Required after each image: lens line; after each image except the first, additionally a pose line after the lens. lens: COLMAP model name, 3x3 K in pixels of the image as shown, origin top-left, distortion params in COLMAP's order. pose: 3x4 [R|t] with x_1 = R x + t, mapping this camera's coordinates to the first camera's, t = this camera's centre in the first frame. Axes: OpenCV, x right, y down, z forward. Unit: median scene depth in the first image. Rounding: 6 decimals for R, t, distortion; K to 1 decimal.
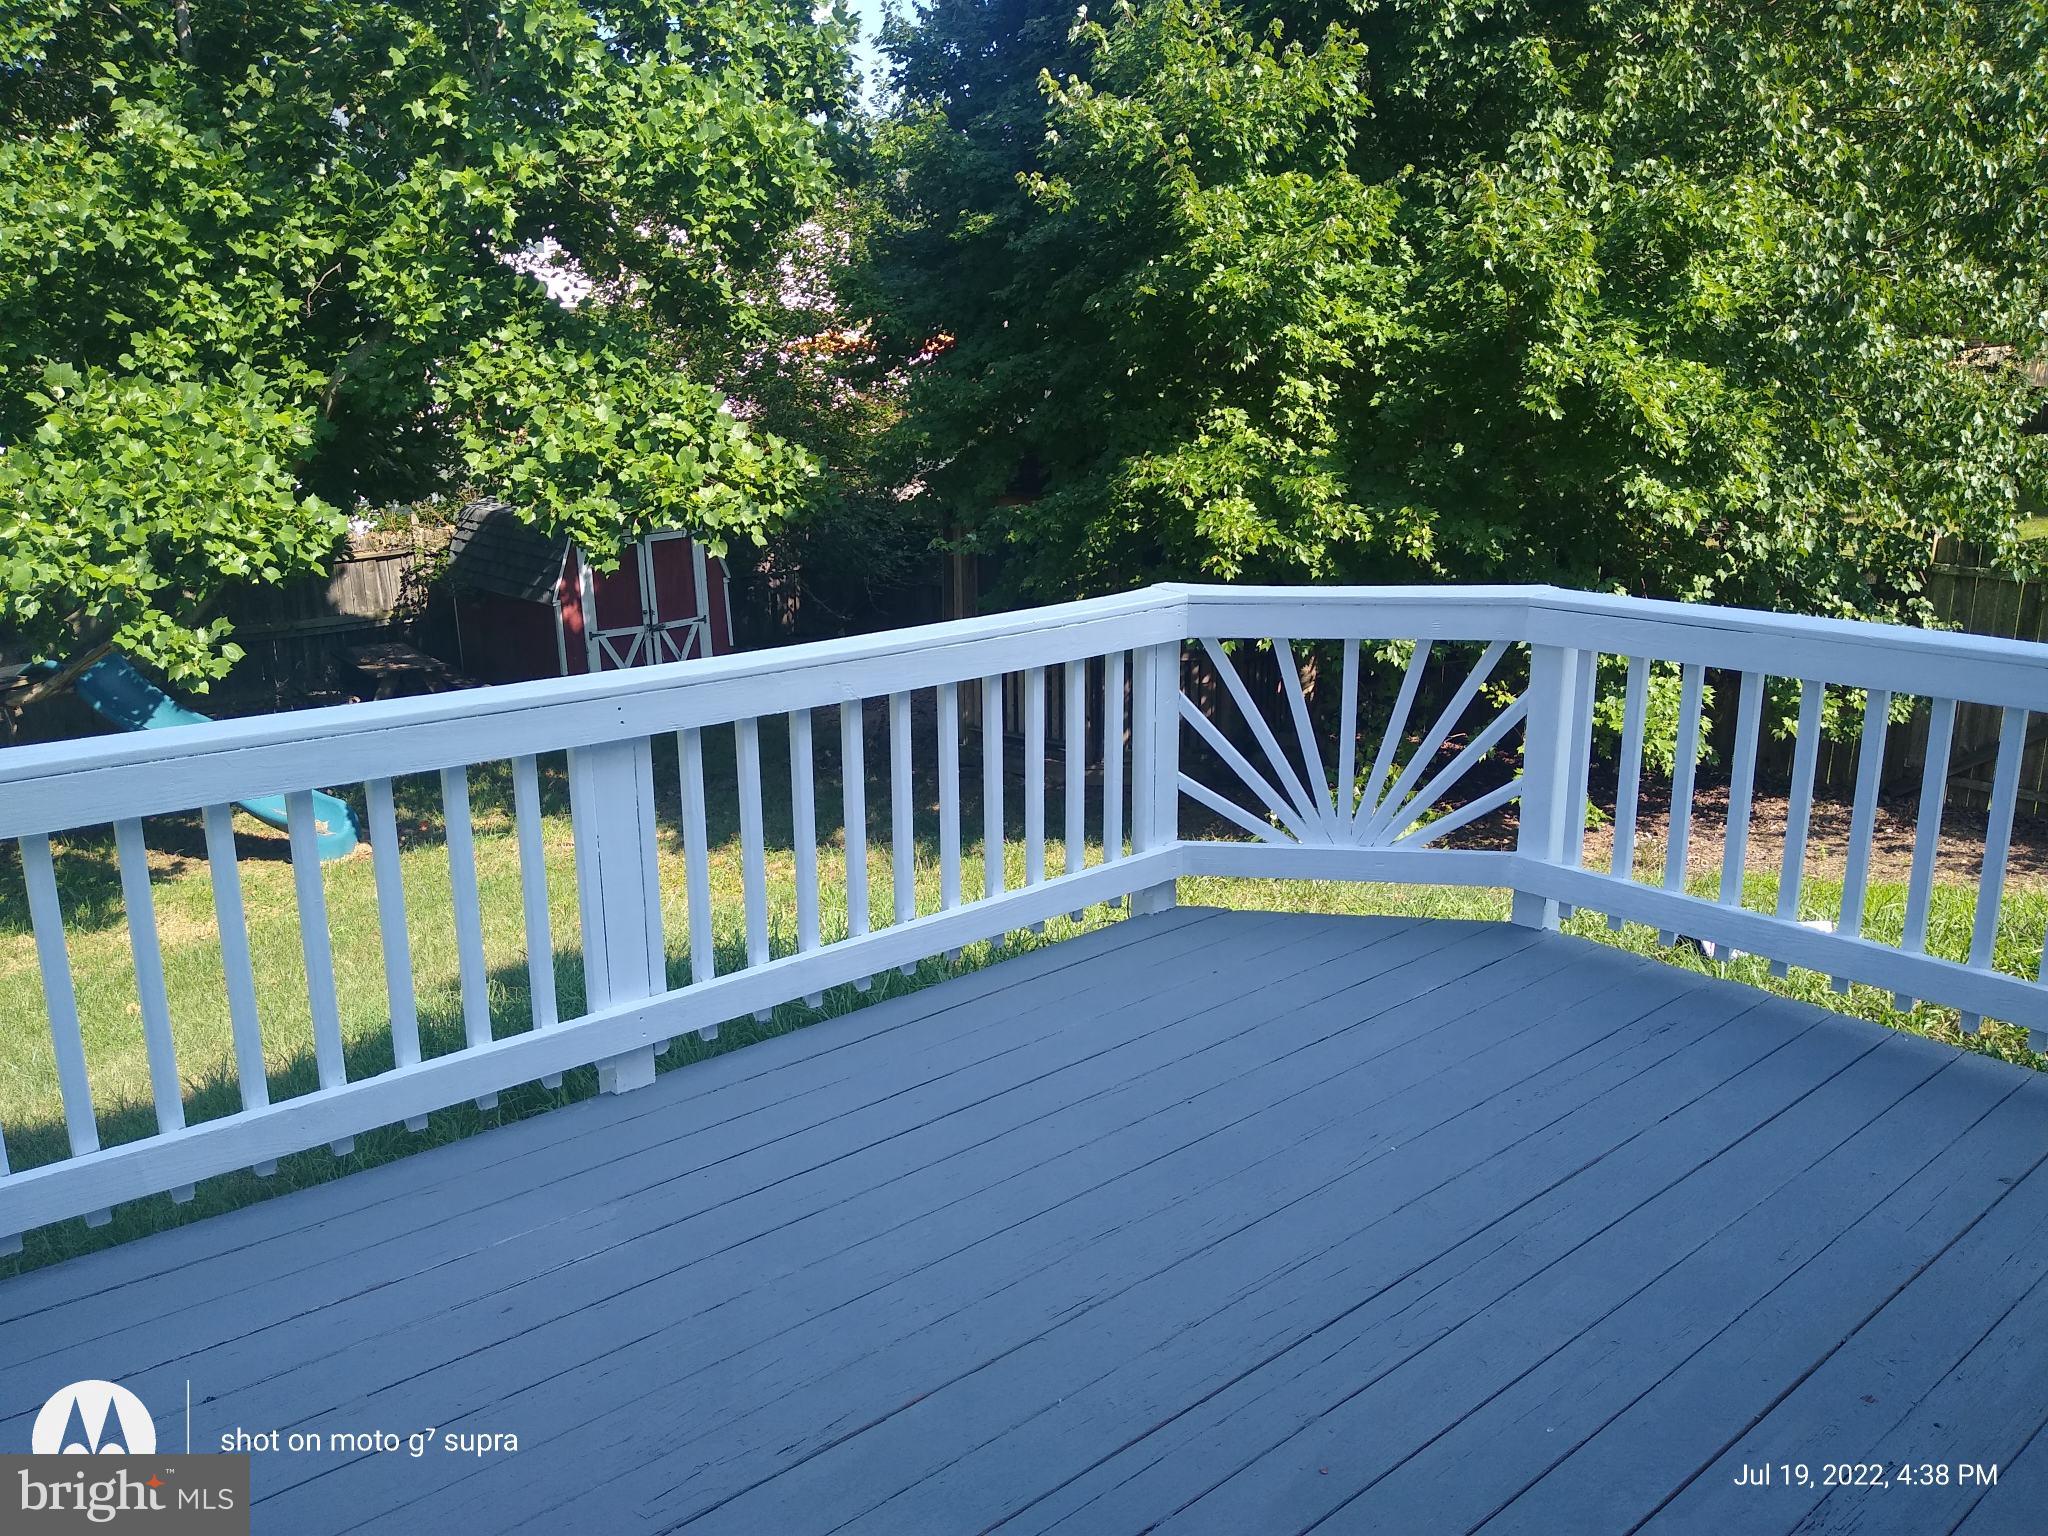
lens RADIAL K [[1577.4, 0, 1024.0], [0, 1577.4, 768.0], [0, 0, 1]] dist [0.074374, -0.157948]
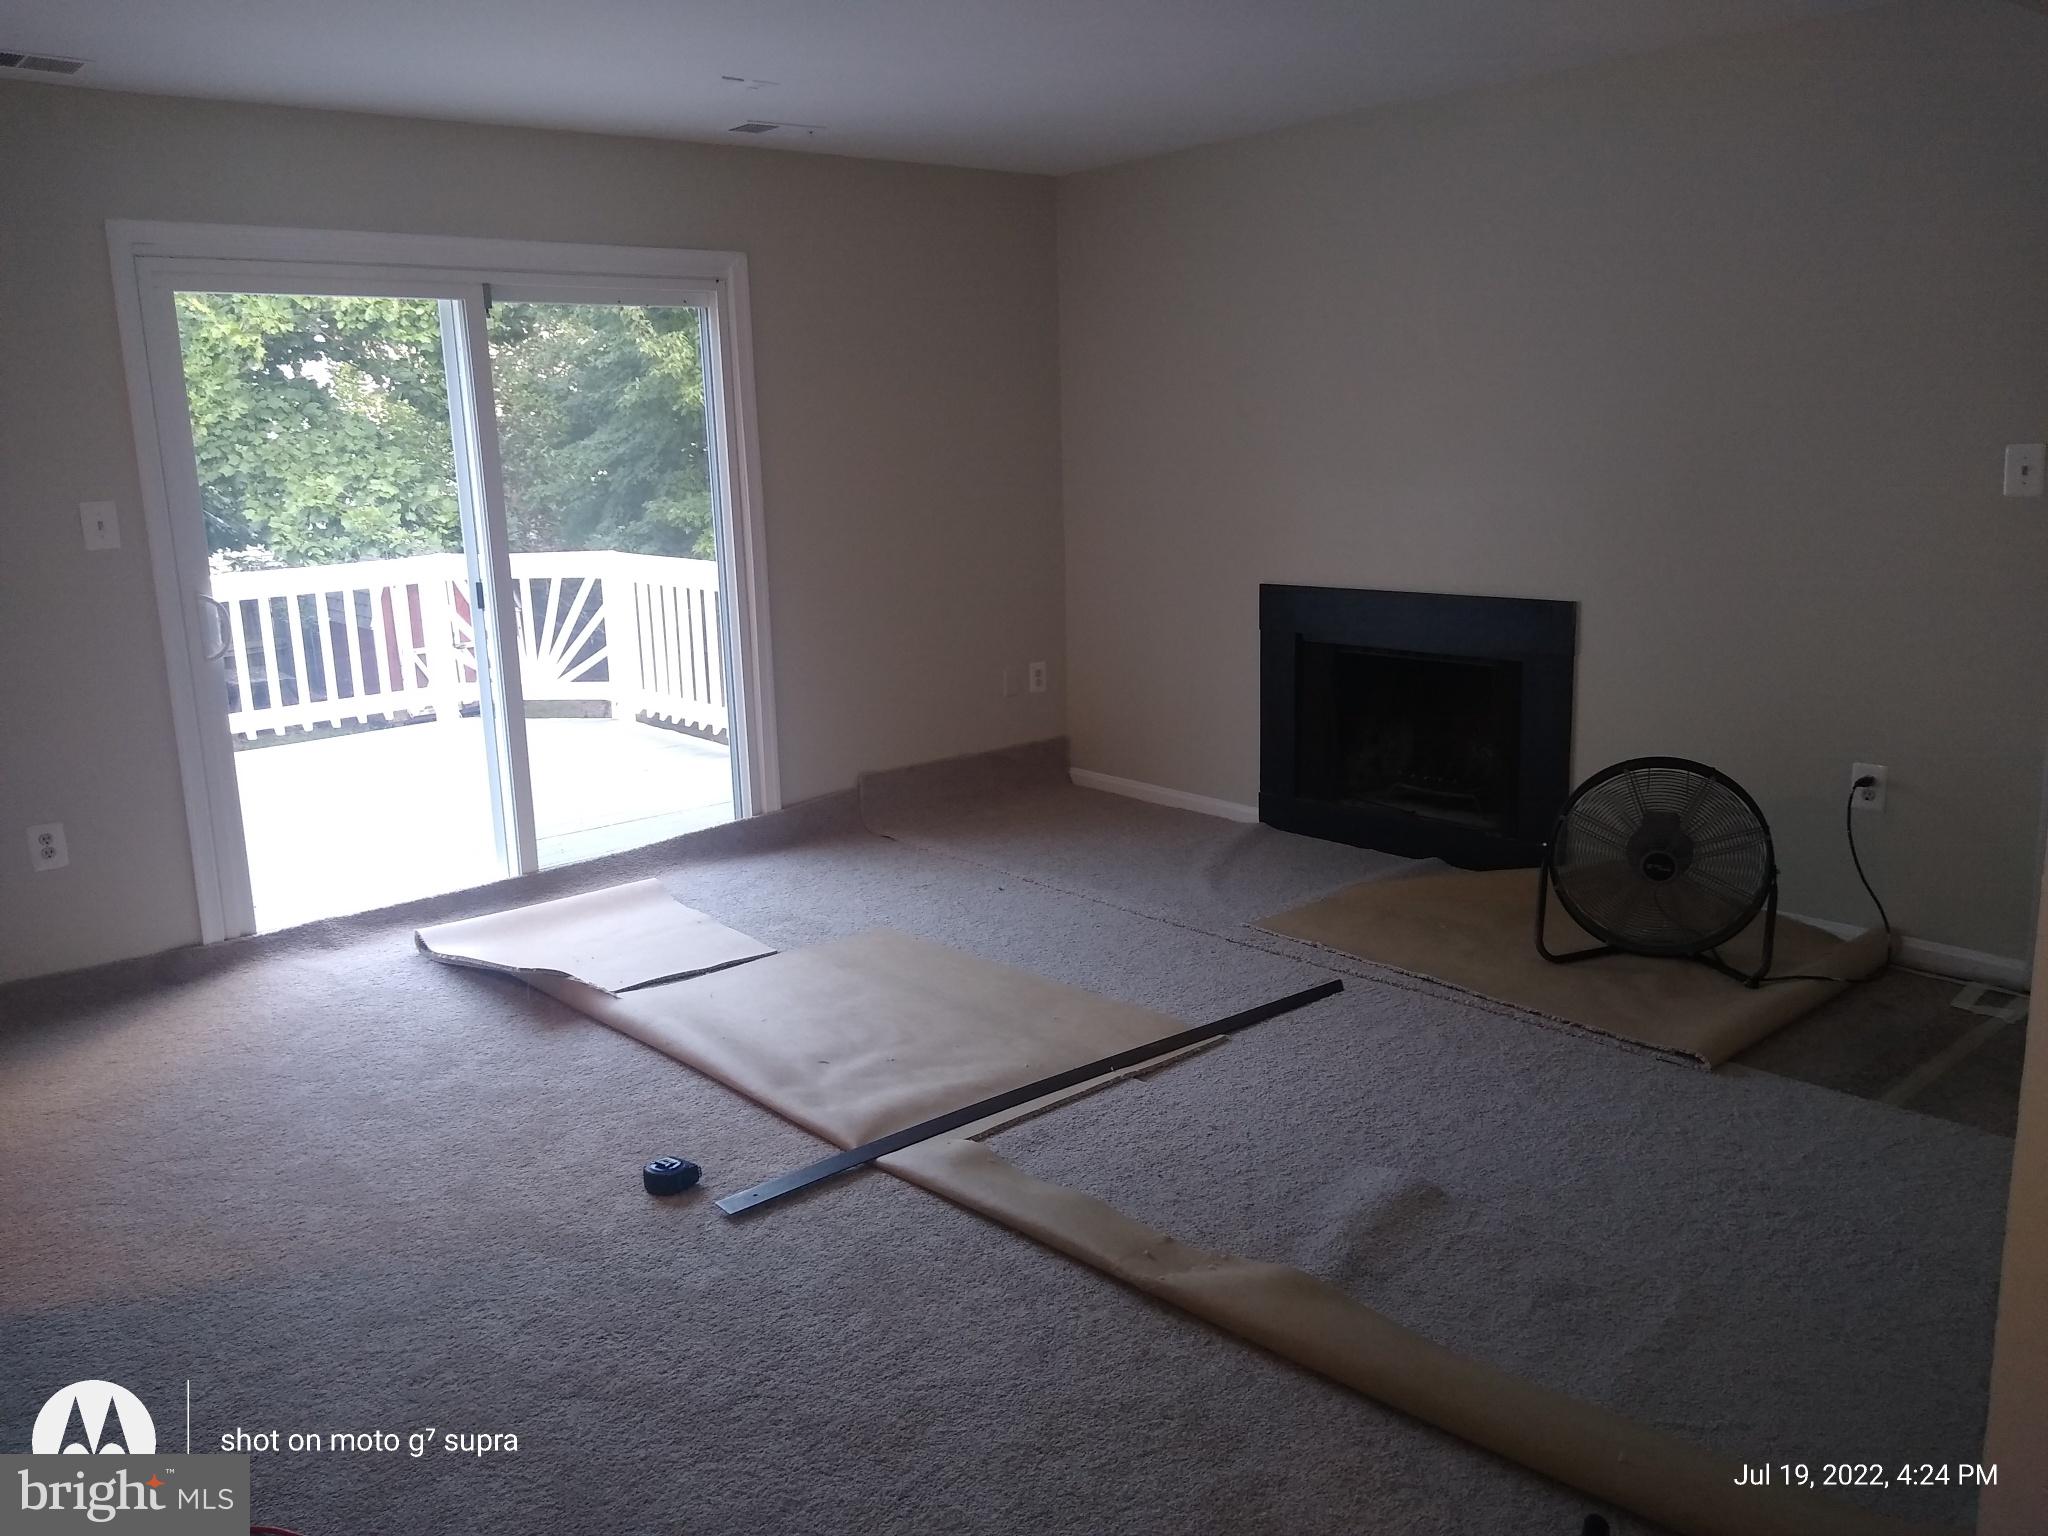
lens RADIAL K [[1577.4, 0, 1024.0], [0, 1577.4, 768.0], [0, 0, 1]] dist [0.074374, -0.157948]
pose [[0.999727, -0.020119, -0.011853, 0.409540], [0.019636, 0.999023, -0.039594, 0.119411], [0.012638, 0.039350, 0.999146, -0.478578]]
